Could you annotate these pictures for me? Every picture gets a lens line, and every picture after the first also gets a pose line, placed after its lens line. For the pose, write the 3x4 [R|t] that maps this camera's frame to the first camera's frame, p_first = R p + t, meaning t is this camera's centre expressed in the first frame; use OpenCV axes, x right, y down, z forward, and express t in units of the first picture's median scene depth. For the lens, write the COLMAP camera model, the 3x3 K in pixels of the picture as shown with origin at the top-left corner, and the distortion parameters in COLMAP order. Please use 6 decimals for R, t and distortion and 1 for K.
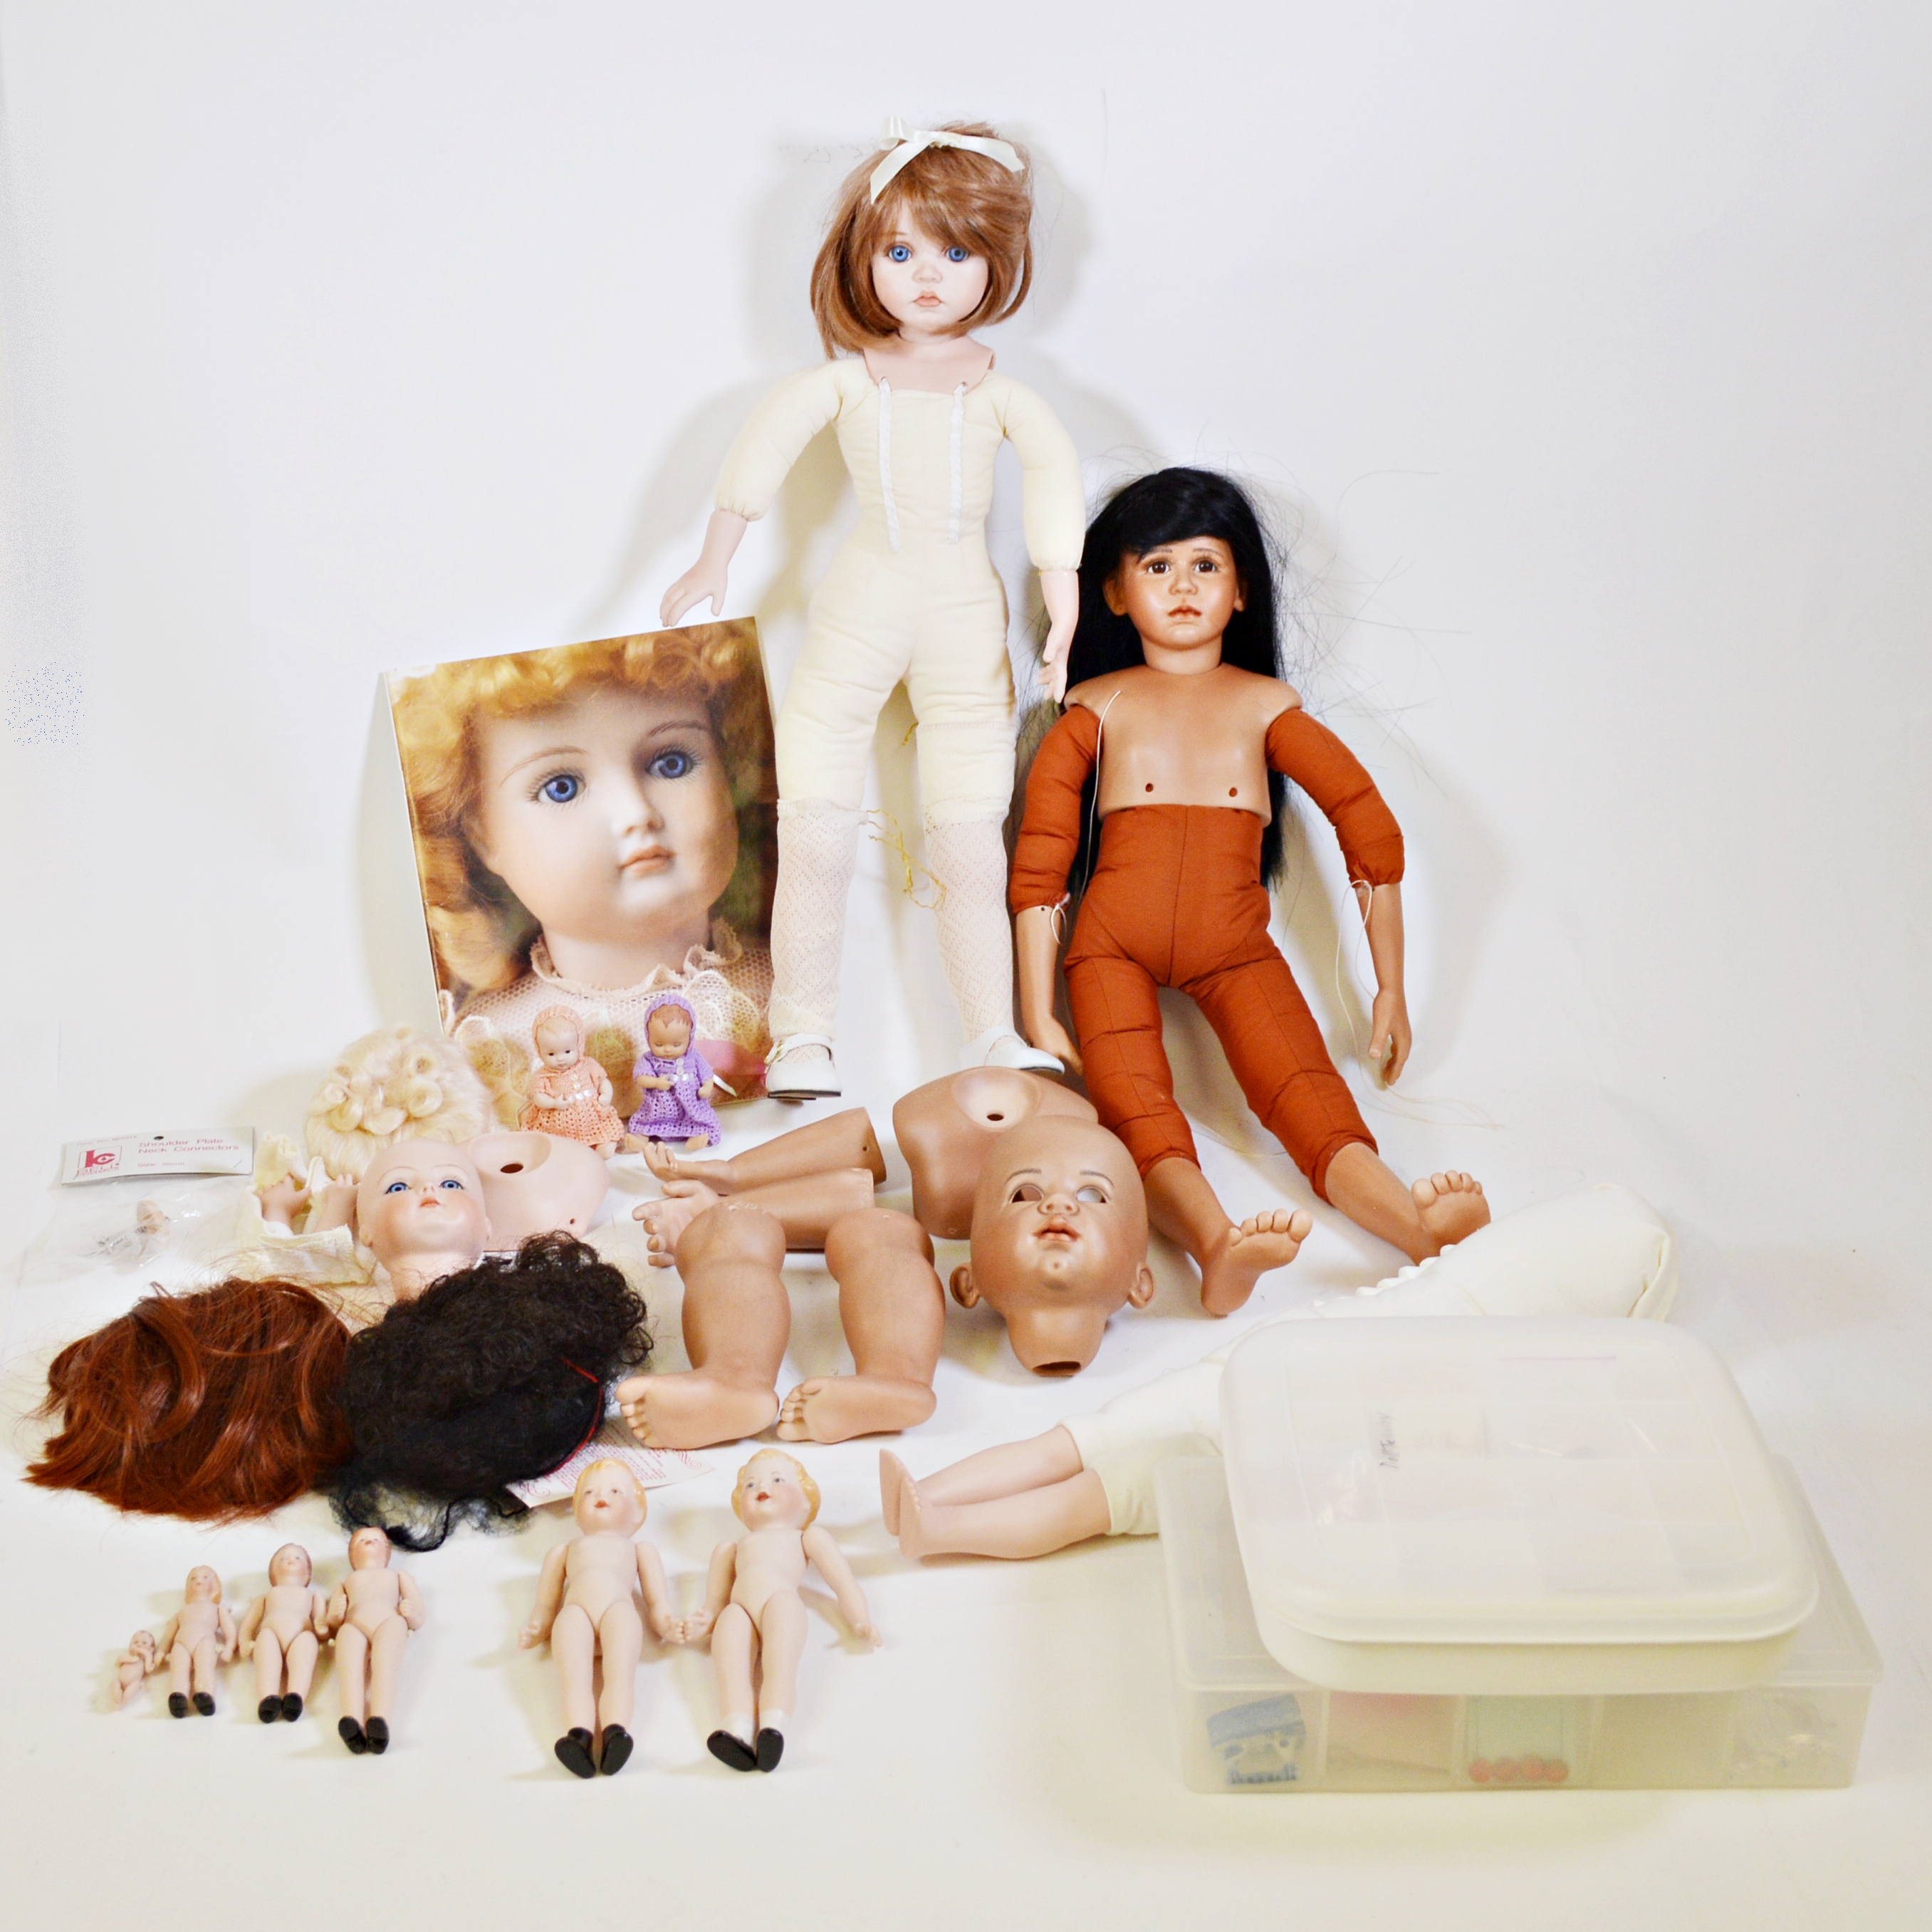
lens RADIAL K [[2959.8, 0, 768.8], [0, 2959.8, 925.0], [0, 0, 1]] dist [-0.029488, -0.125960]
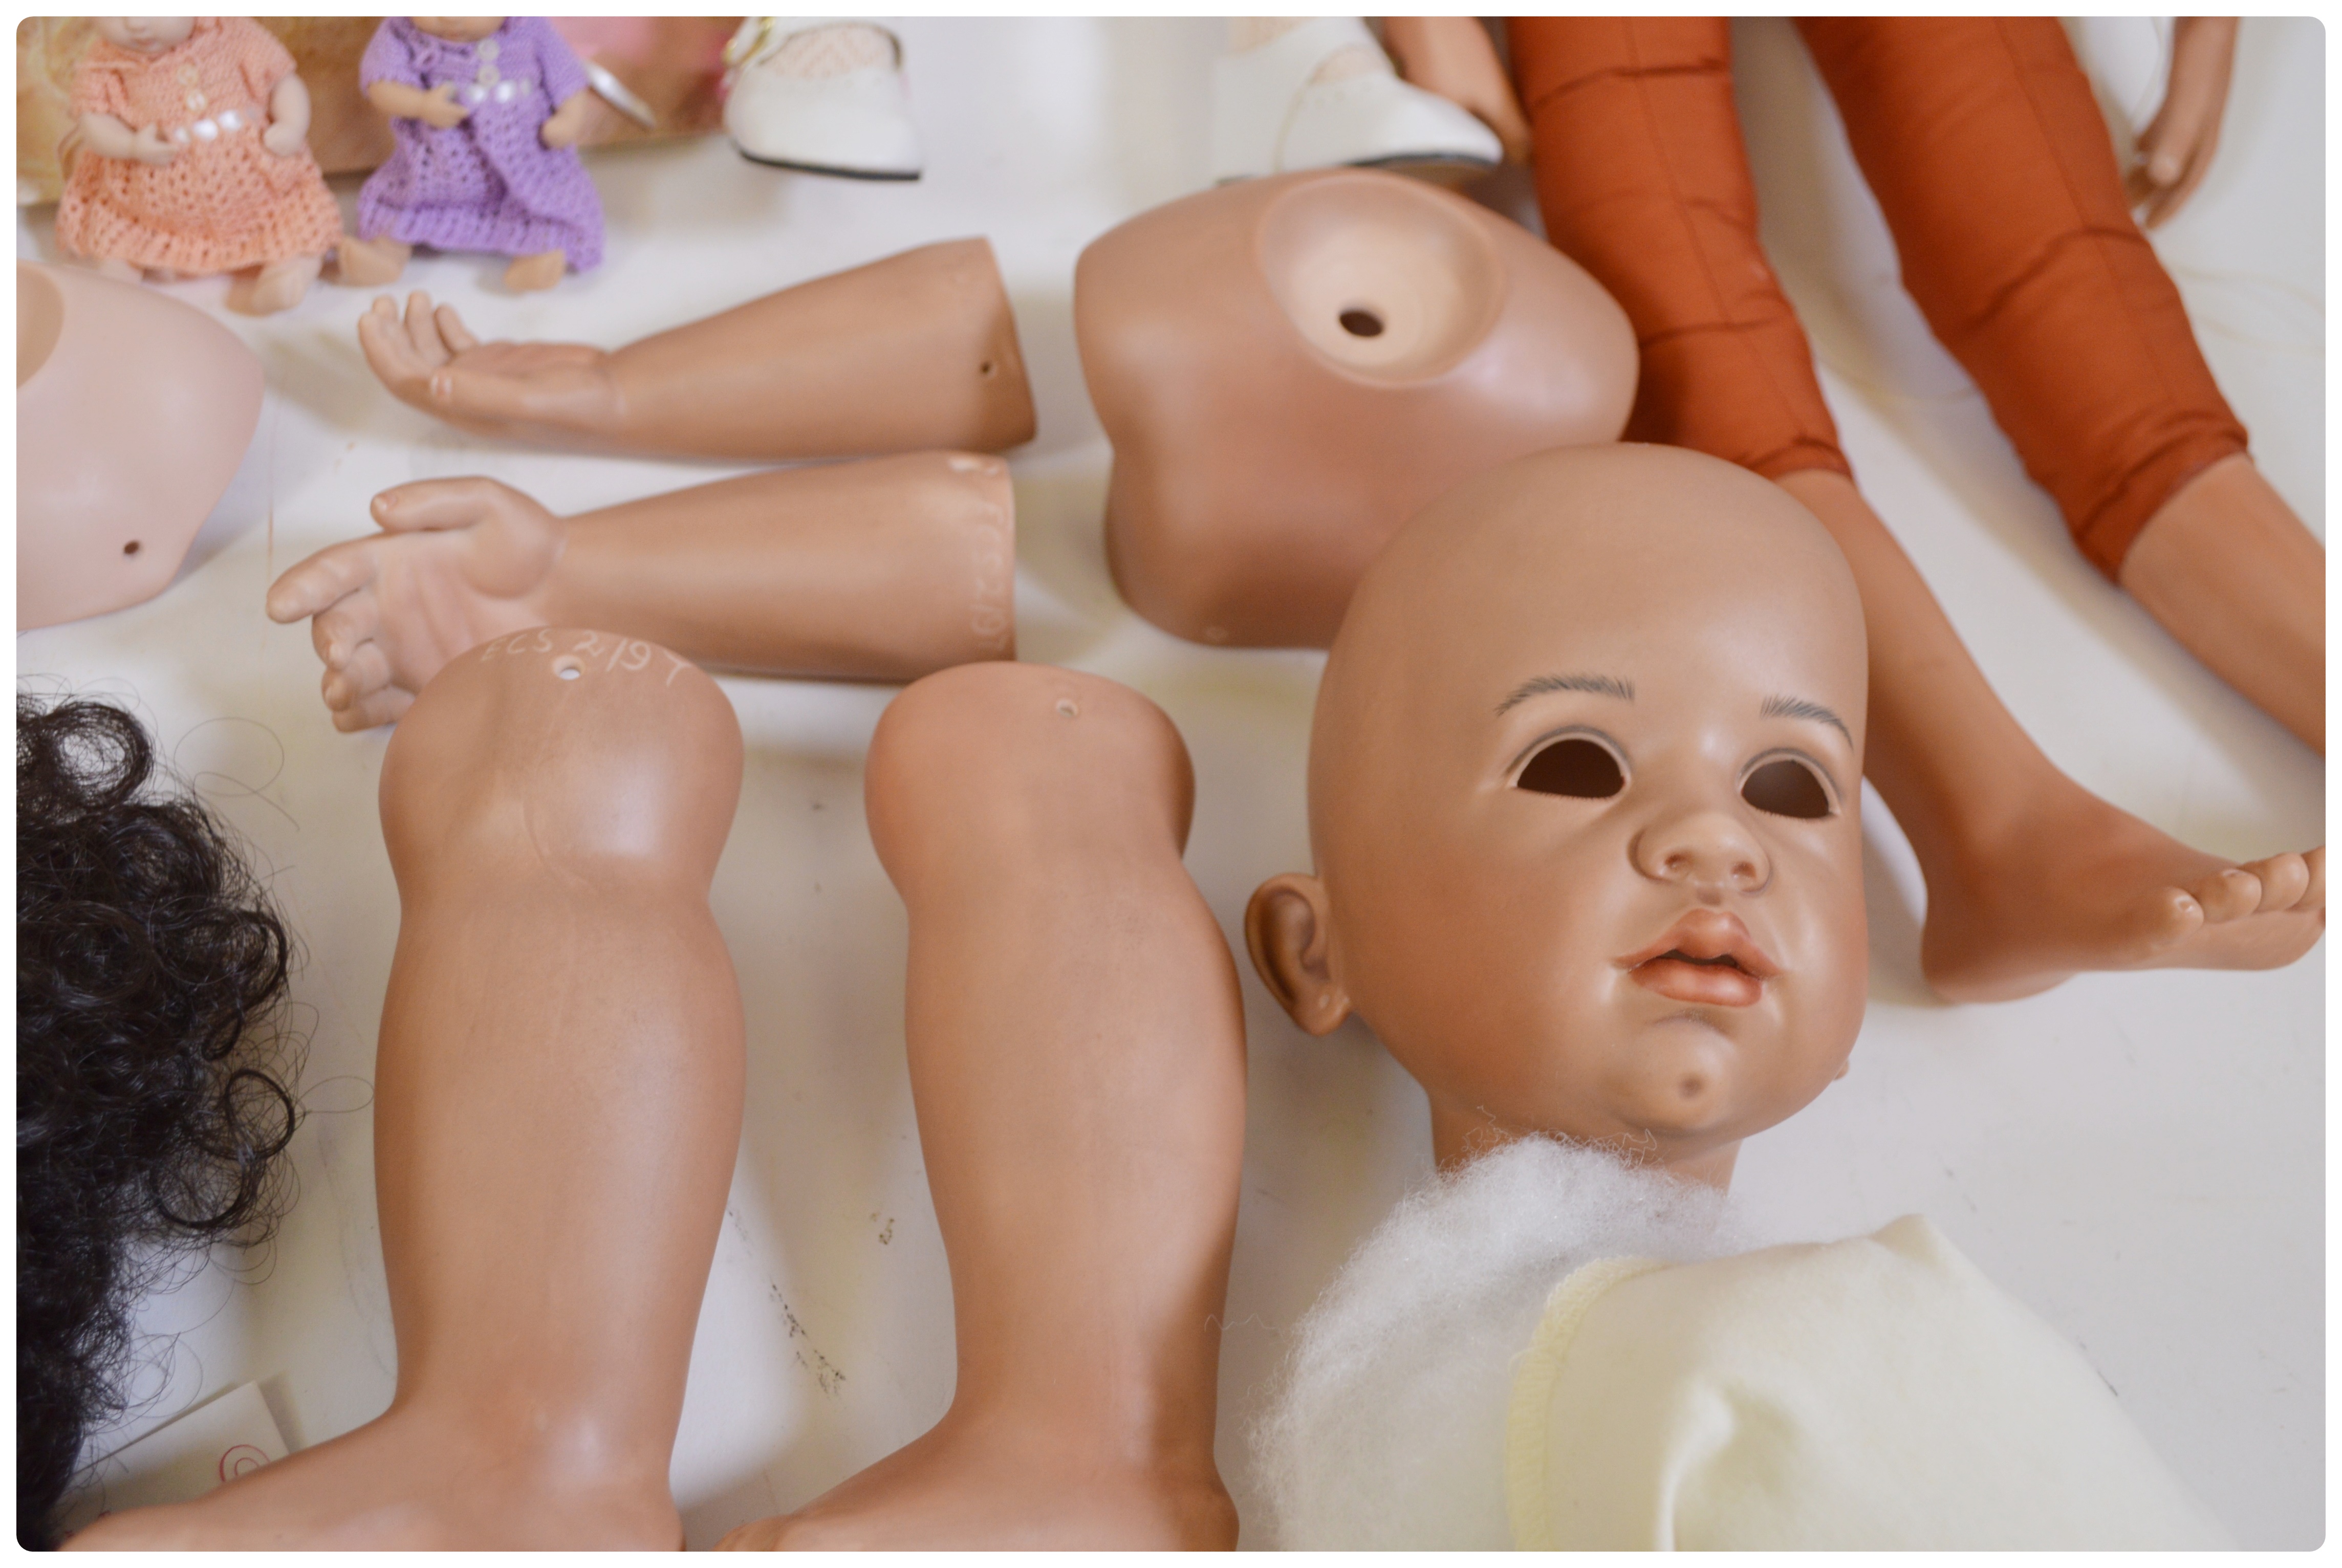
lens RADIAL K [[2248.7, 0, 1171.0], [0, 2248.7, 784.0], [0, 0, 1]] dist [-0.060178, 0.005480]
pose [[0.984010, 0.029850, 0.175593, 0.008201], [-0.102924, 0.899888, 0.423802, 0.002584], [-0.145363, -0.435099, 0.888571, 0.734485]]
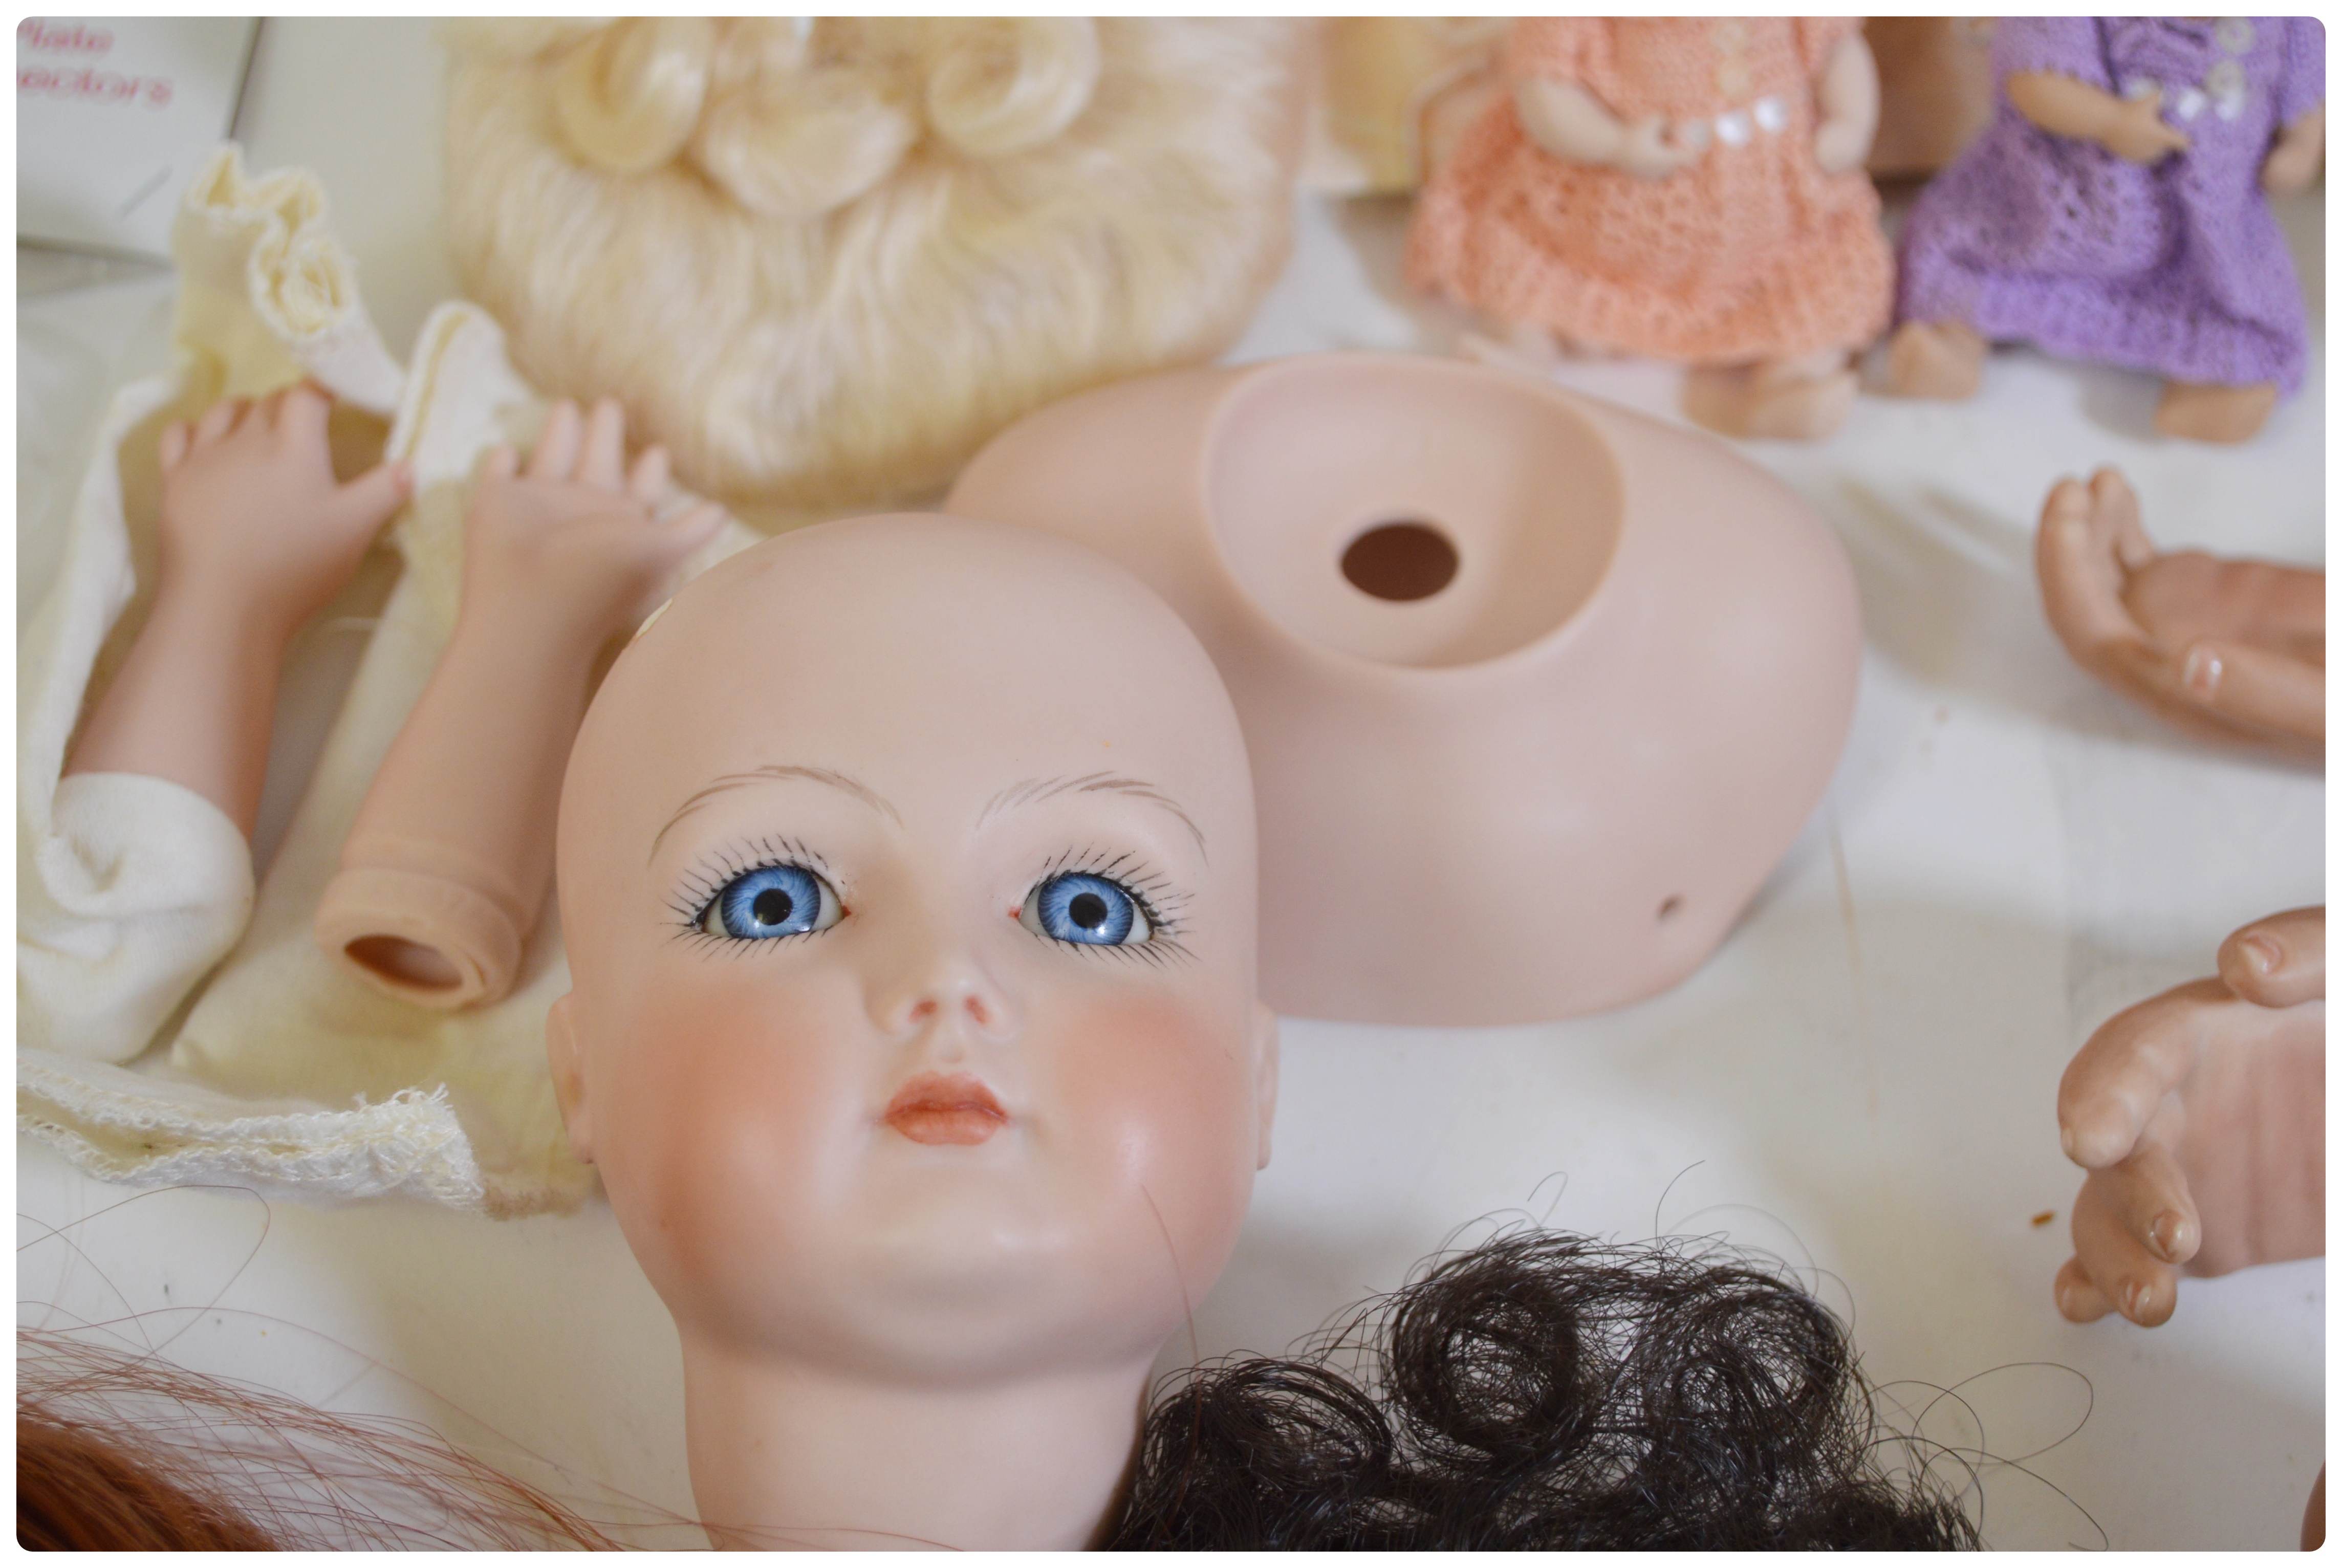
lens RADIAL K [[3291.2, 0, 1171.0], [0, 3291.2, 784.0], [0, 0, 1]] dist [-0.017850, -0.035628]
pose [[0.986171, 0.164898, -0.016597, -0.096243], [-0.138608, 0.875529, 0.462857, -0.004688], [0.090856, -0.454155, 0.886278, 0.798292]]
